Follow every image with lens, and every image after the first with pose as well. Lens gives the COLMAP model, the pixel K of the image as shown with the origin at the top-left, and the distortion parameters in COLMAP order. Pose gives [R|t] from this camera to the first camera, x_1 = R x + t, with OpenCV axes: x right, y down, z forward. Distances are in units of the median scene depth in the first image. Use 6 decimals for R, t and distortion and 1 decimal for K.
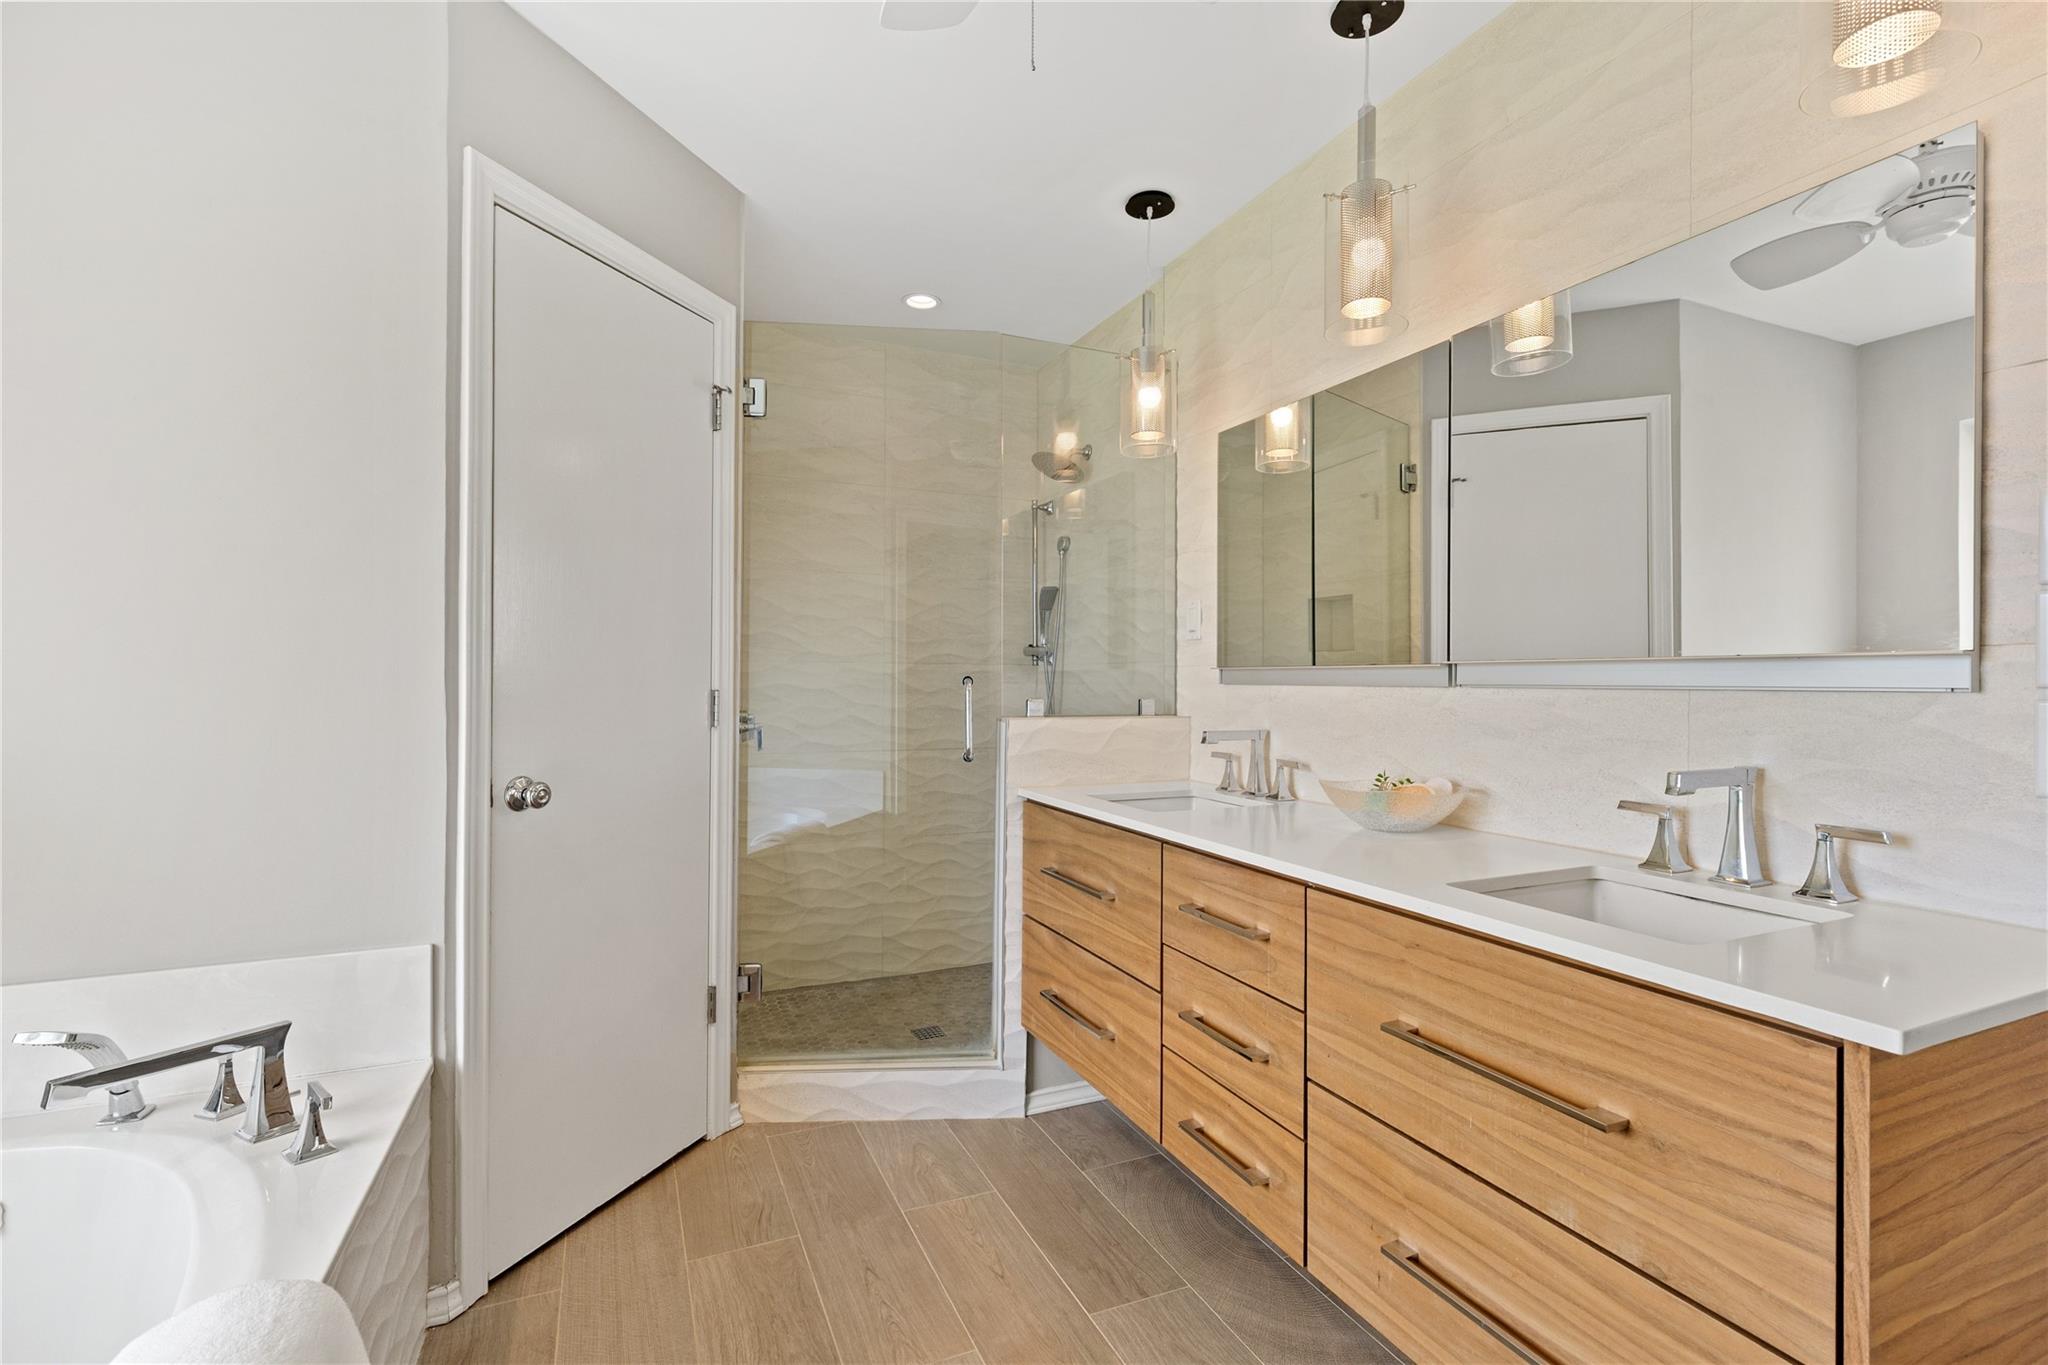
lens RADIAL K [[911.2, 0, 1020.3], [0, 911.2, 684.4], [0, 0, 1]] dist [0.001772, -0.000360]
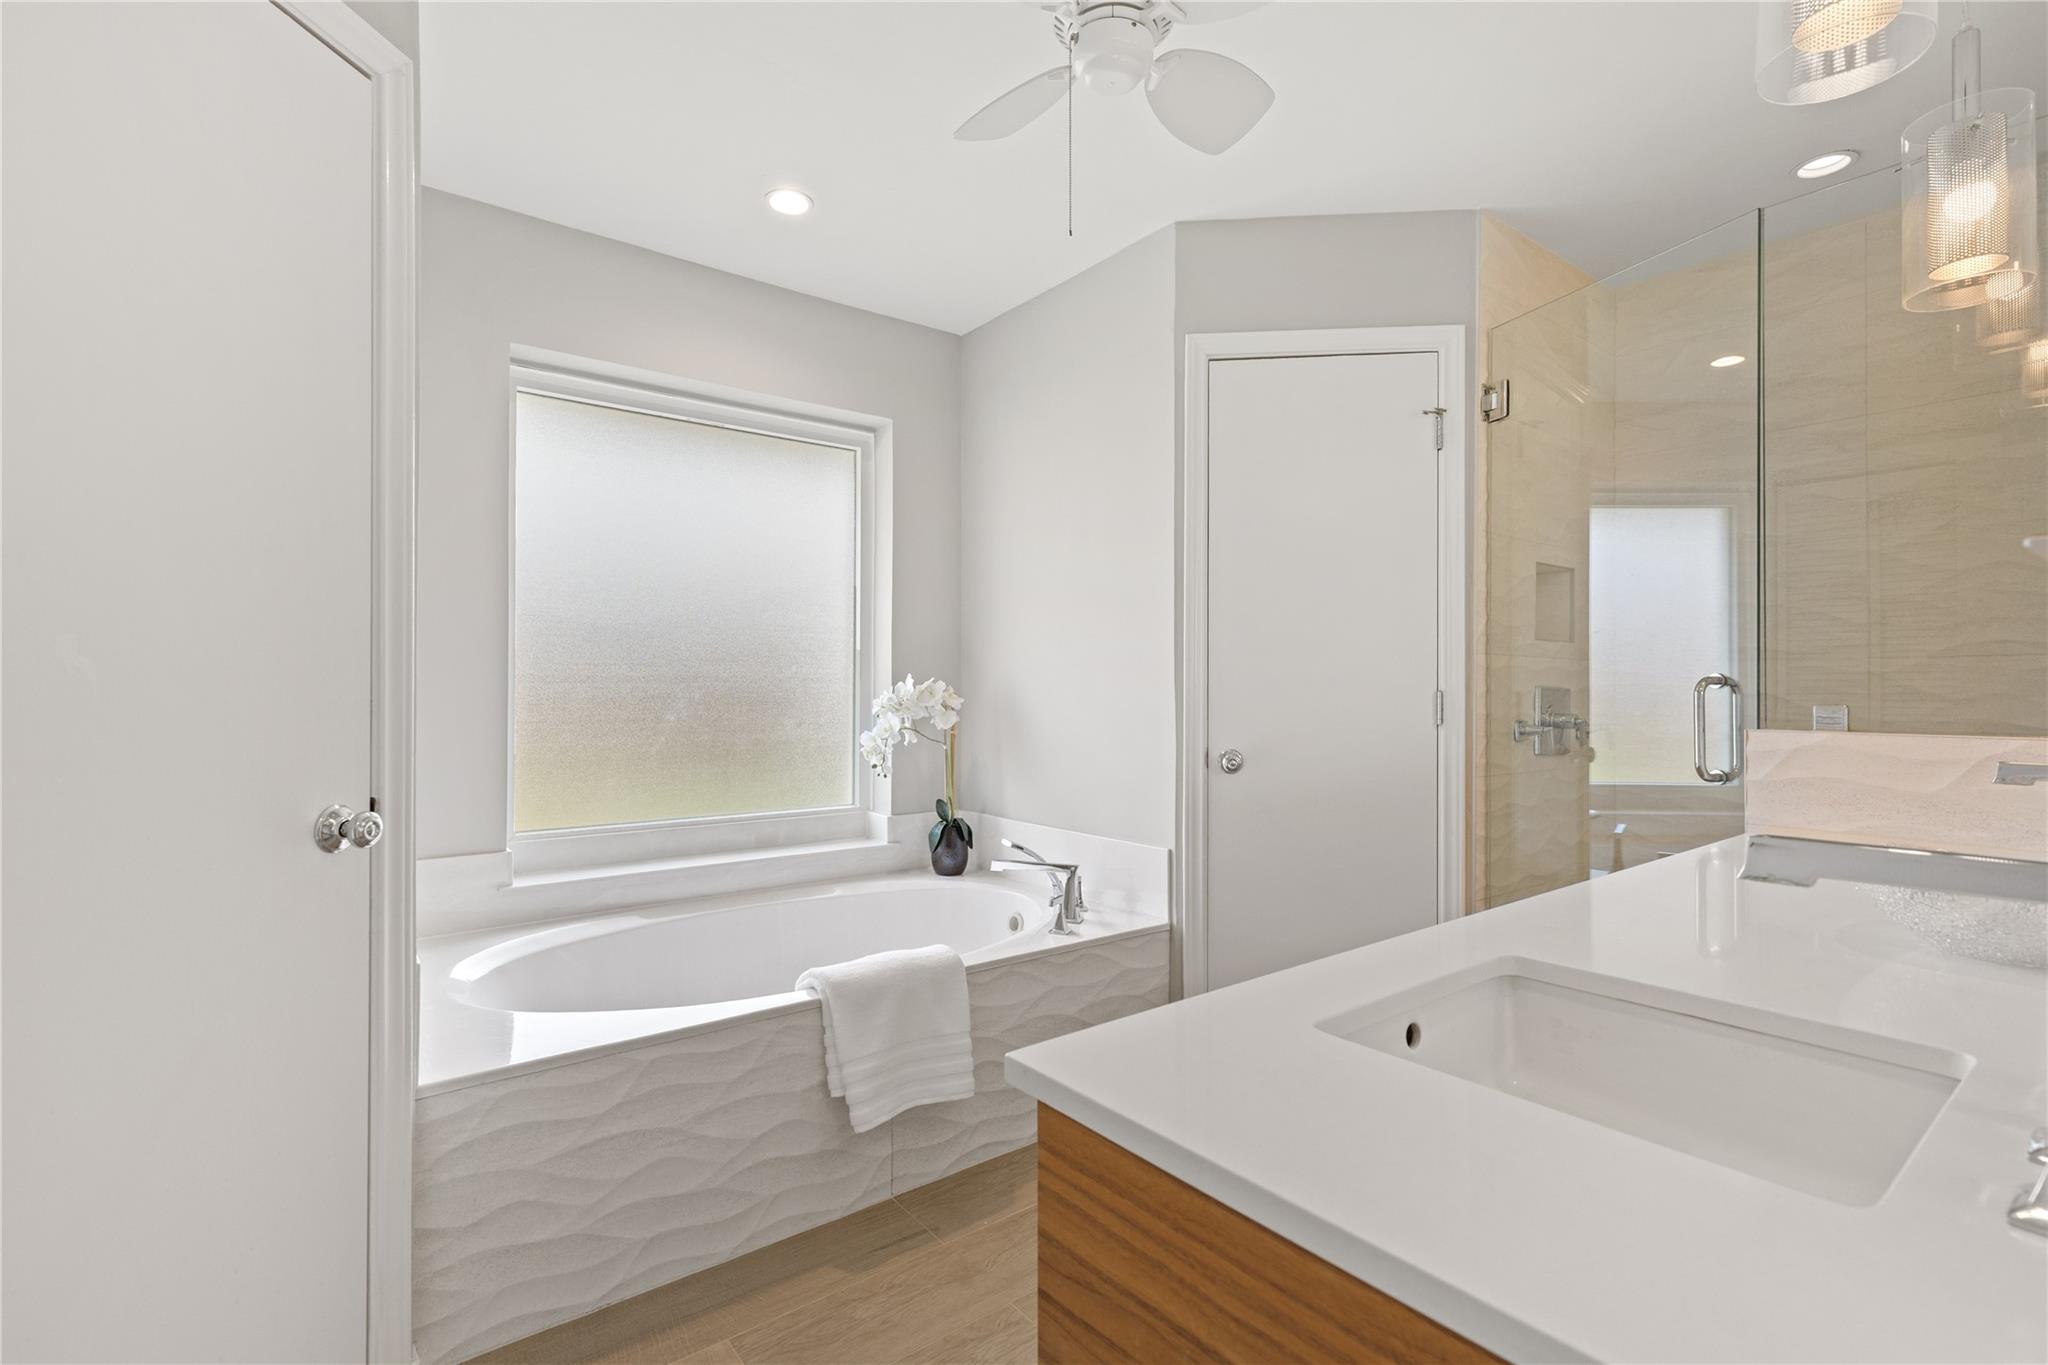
lens RADIAL K [[942.8, 0, 1023.7], [0, 942.8, 685.0], [0, 0, 1]] dist [0.000521, -0.000259]
pose [[0.249481, -0.002524, -0.968376, 0.835940], [-0.006591, 0.999969, -0.004304, 0.011958], [0.968357, 0.007456, 0.249456, 0.345335]]
